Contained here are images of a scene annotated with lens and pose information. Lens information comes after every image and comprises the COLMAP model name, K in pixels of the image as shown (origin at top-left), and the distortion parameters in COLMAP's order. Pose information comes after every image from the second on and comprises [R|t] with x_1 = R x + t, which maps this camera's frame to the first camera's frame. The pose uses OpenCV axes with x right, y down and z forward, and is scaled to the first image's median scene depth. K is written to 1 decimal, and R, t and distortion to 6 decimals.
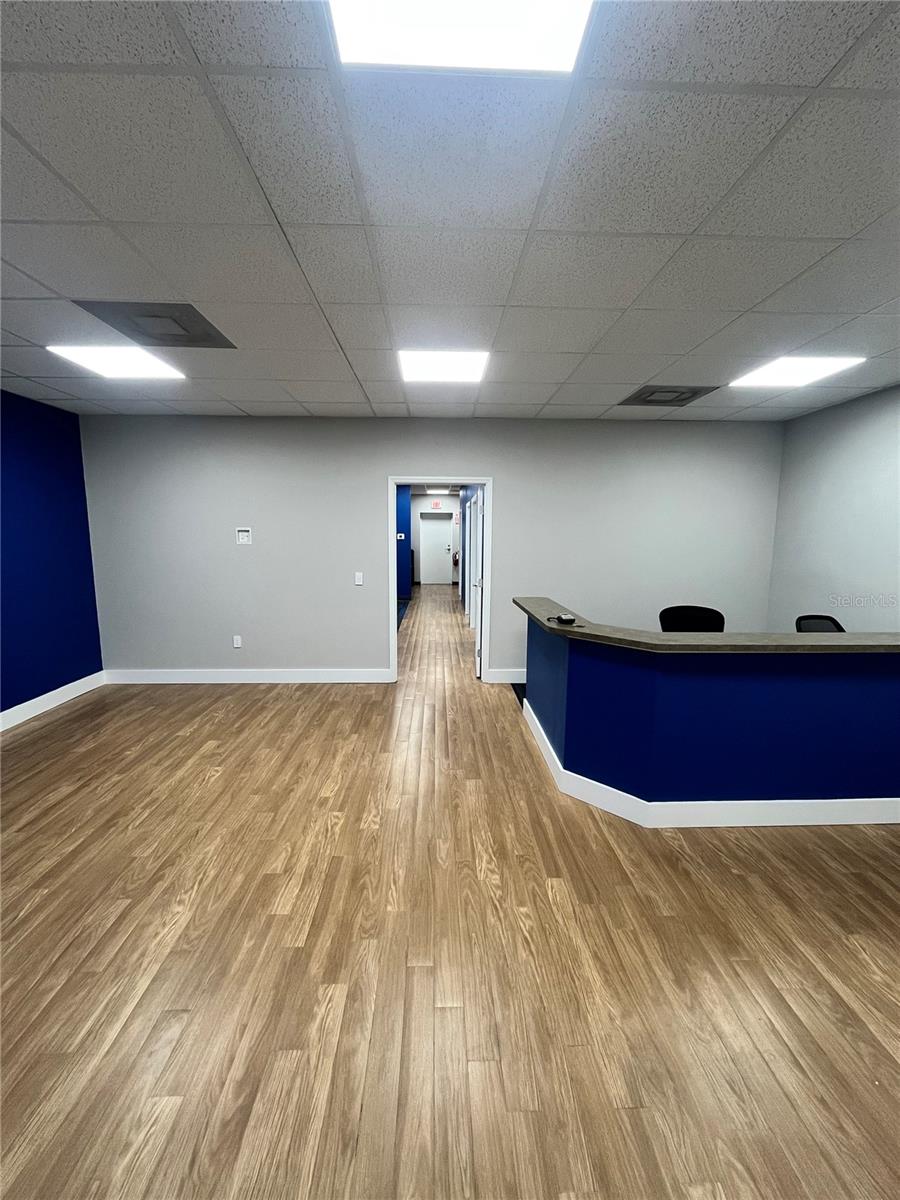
lens RADIAL K [[483.2, 0, 449.8], [0, 483.2, 603.3], [0, 0, 1]] dist [-0.003674, -0.000662]
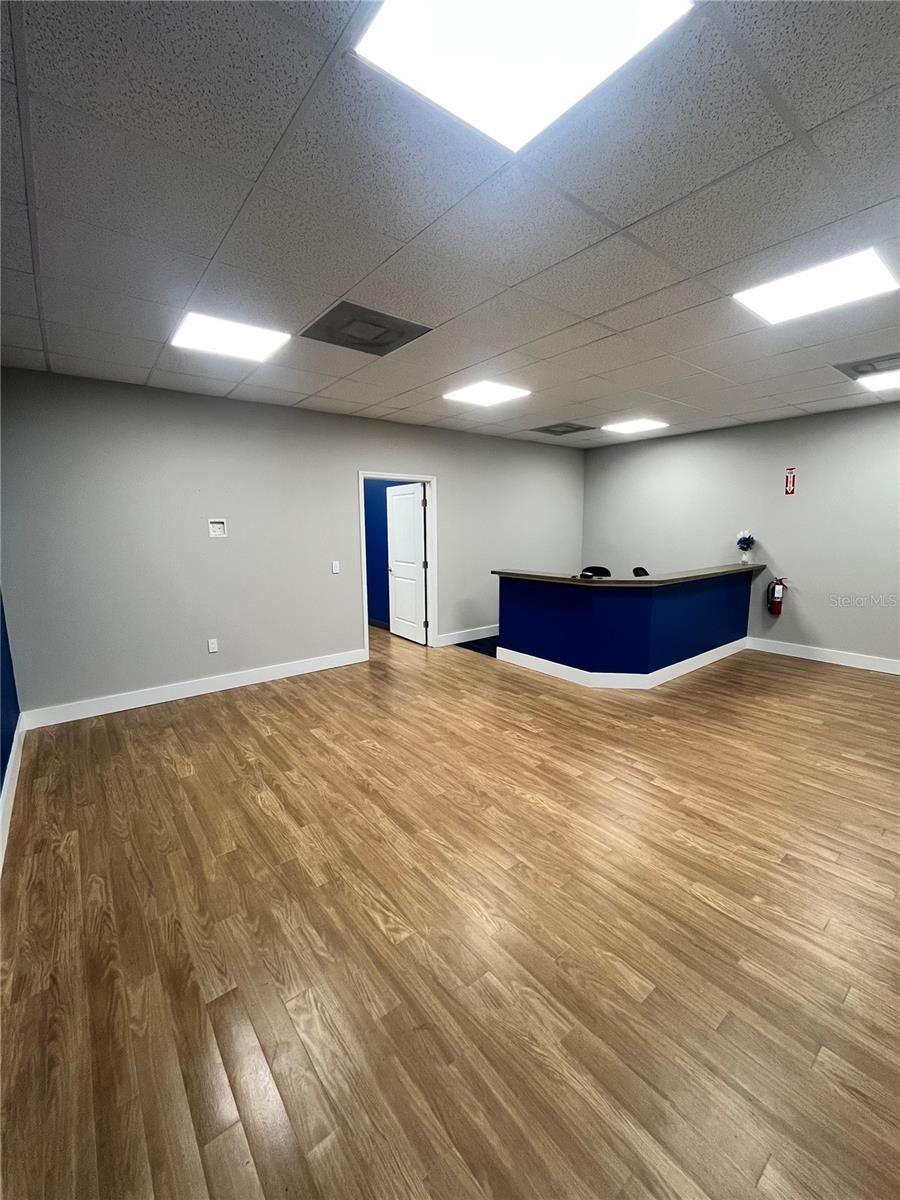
lens RADIAL K [[483.2, 0, 450.2], [0, 483.2, 600.7], [0, 0, 1]] dist [-0.003674, -0.000662]
pose [[0.801278, -0.106739, 0.588694, -0.916023], [0.100824, 0.993975, 0.042990, 0.002803], [-0.589735, 0.024908, 0.807212, 0.009290]]
